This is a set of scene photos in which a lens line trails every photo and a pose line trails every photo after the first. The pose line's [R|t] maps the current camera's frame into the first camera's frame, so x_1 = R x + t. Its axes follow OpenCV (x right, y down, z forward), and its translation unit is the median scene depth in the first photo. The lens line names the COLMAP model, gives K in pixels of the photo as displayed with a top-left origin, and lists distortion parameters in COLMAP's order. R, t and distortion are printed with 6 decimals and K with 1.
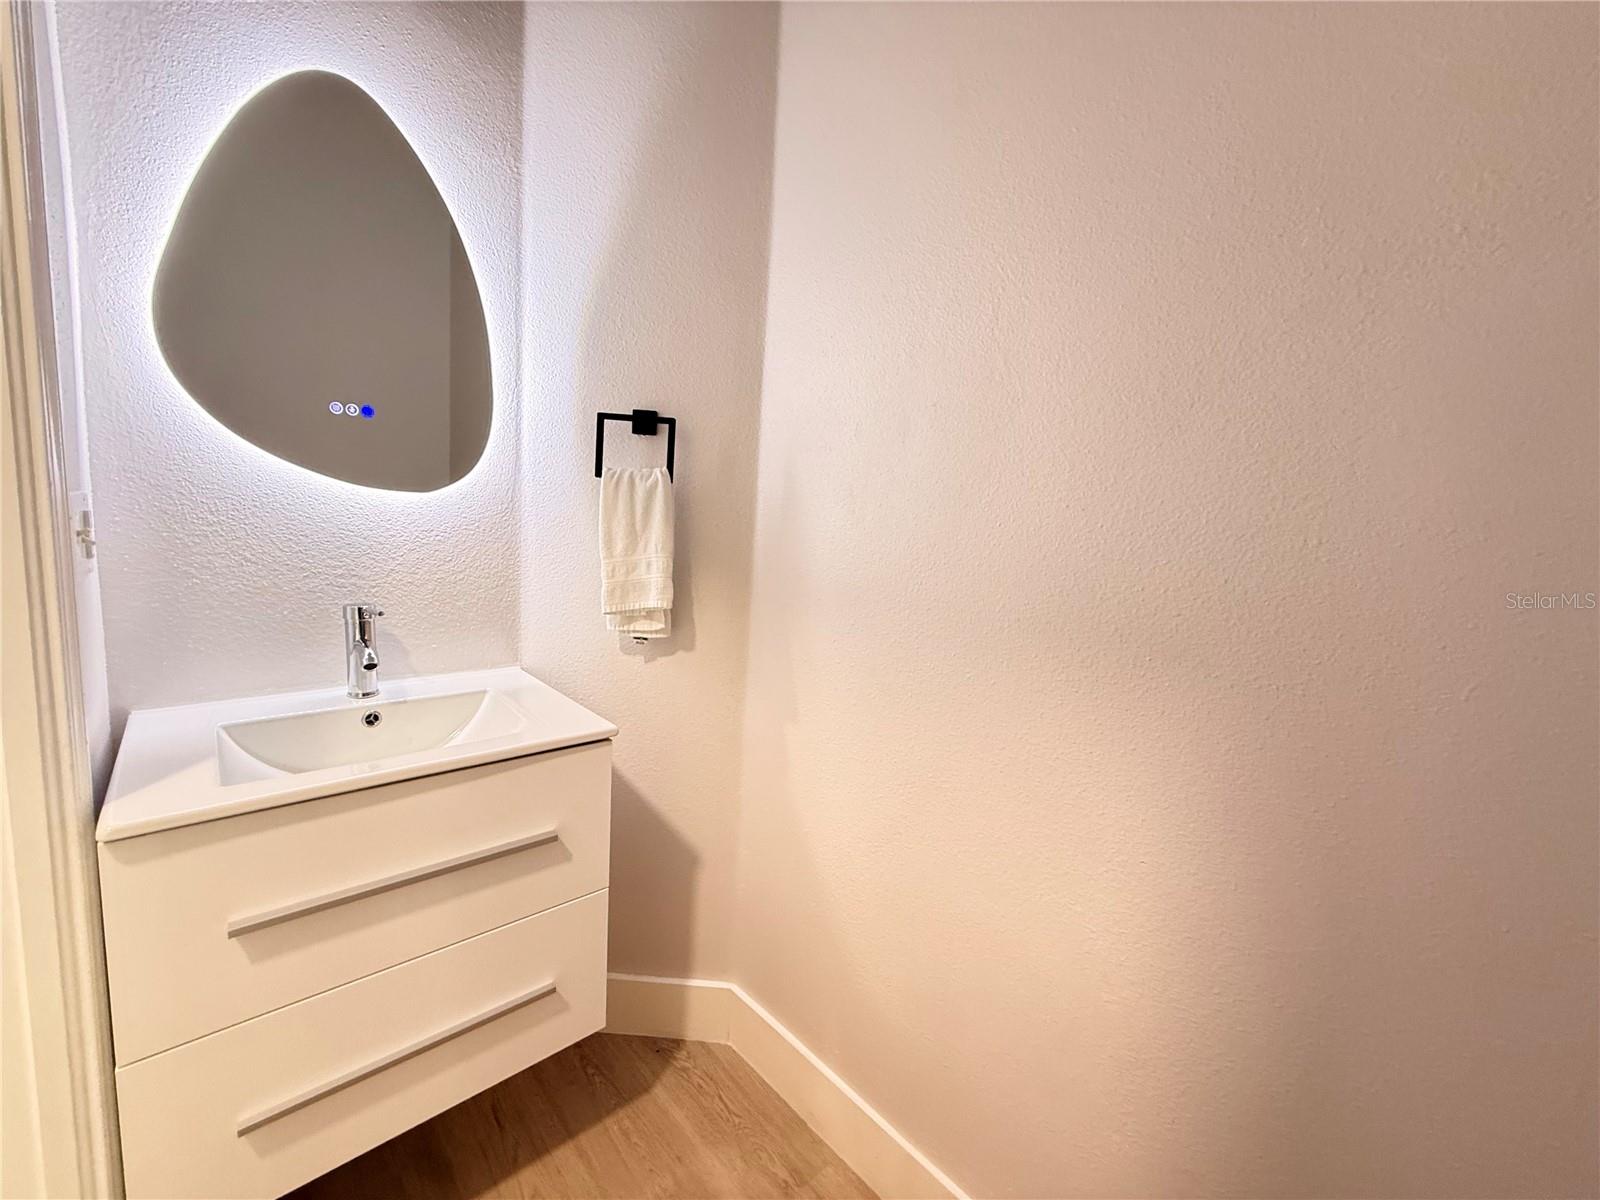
lens RADIAL K [[634.9, 0, 794.3], [0, 634.9, 598.7], [0, 0, 1]] dist [0.000960, -0.000309]
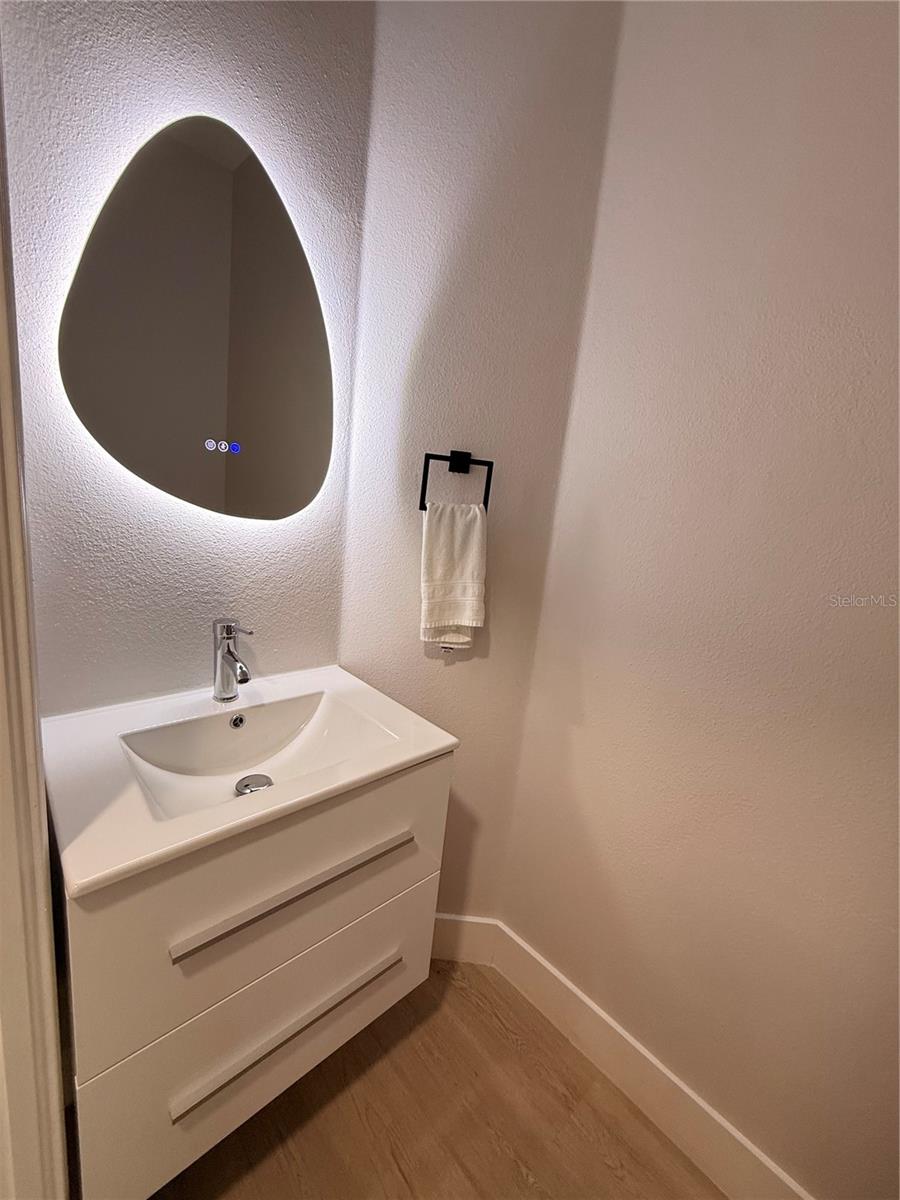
lens RADIAL K [[476.2, 0, 453.6], [0, 476.2, 596.7], [0, 0, 1]] dist [0.000960, -0.000309]
pose [[0.998943, 0.040544, 0.021668, -0.267960], [-0.041884, 0.996977, 0.065438, -0.095624], [-0.018950, -0.066276, 0.997621, 0.132062]]
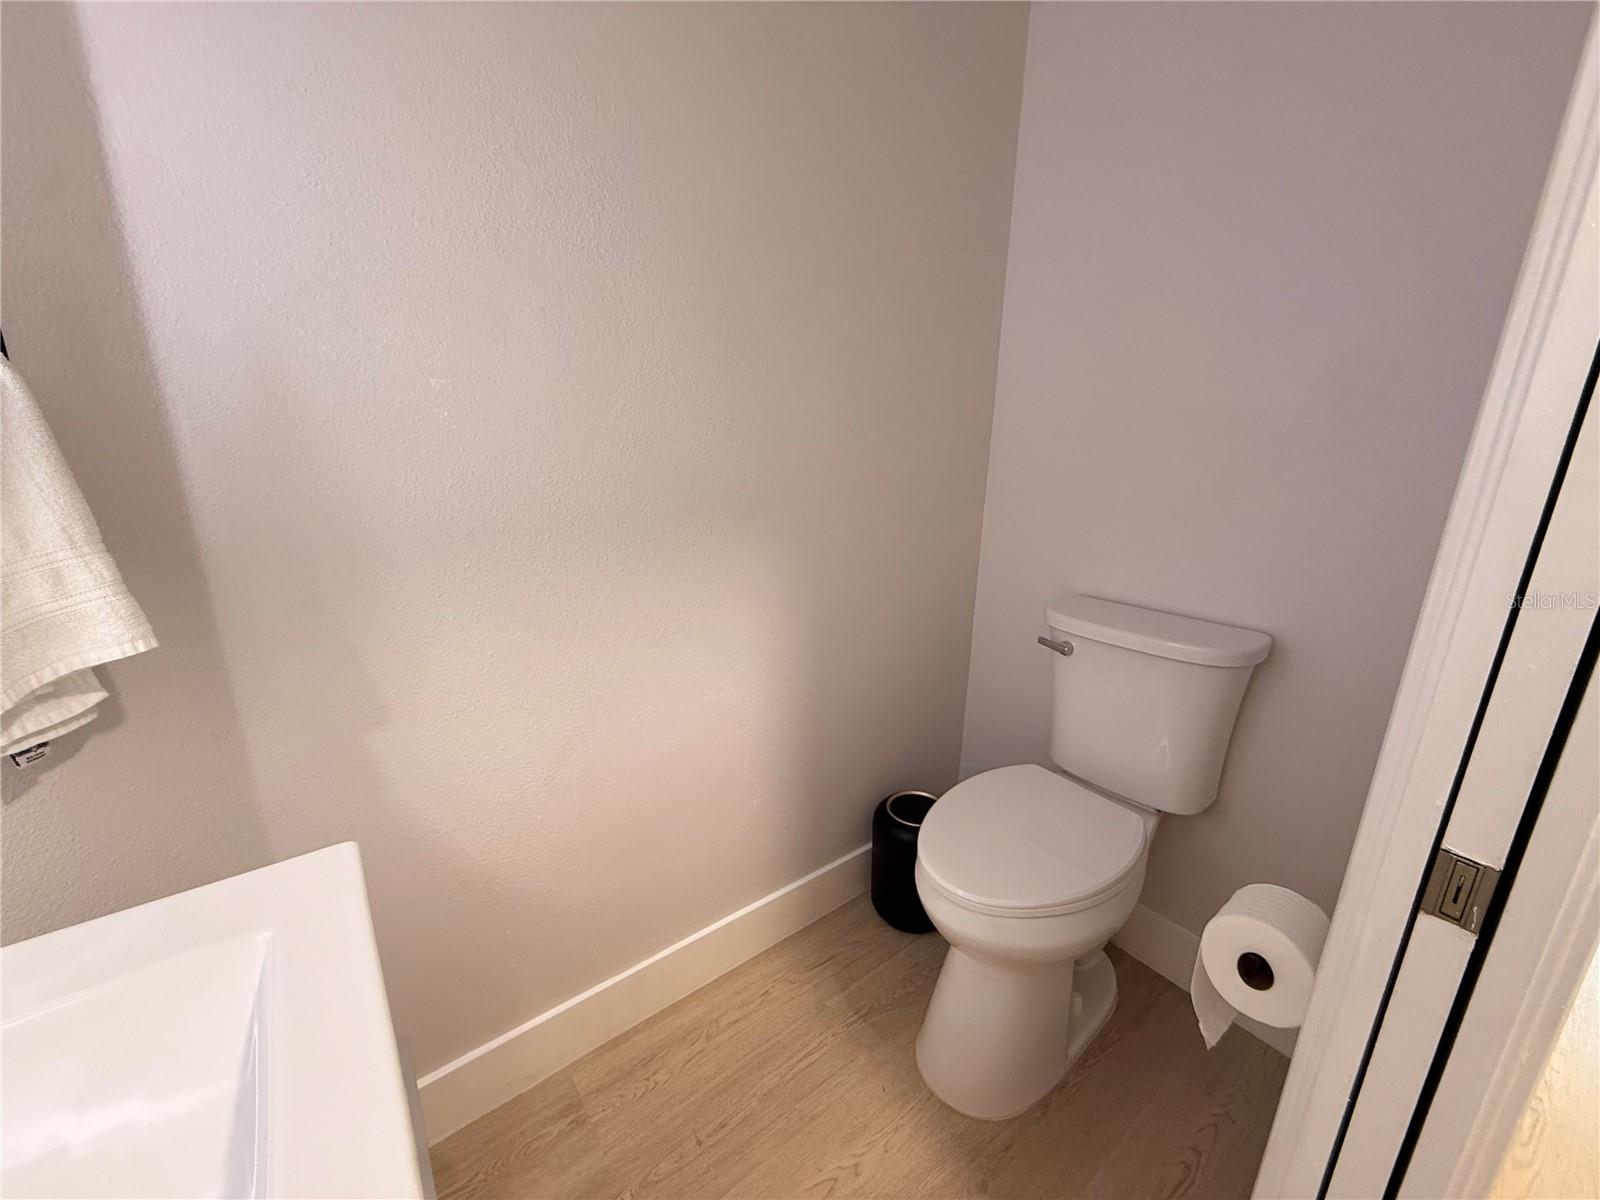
lens RADIAL K [[634.9, 0, 794.3], [0, 634.9, 598.7], [0, 0, 1]] dist [0.000960, -0.000309]
pose [[0.094185, -0.322707, 0.941801, -0.606521], [0.108373, 0.943708, 0.312523, -0.122908], [-0.989639, 0.072631, 0.123856, 0.434865]]
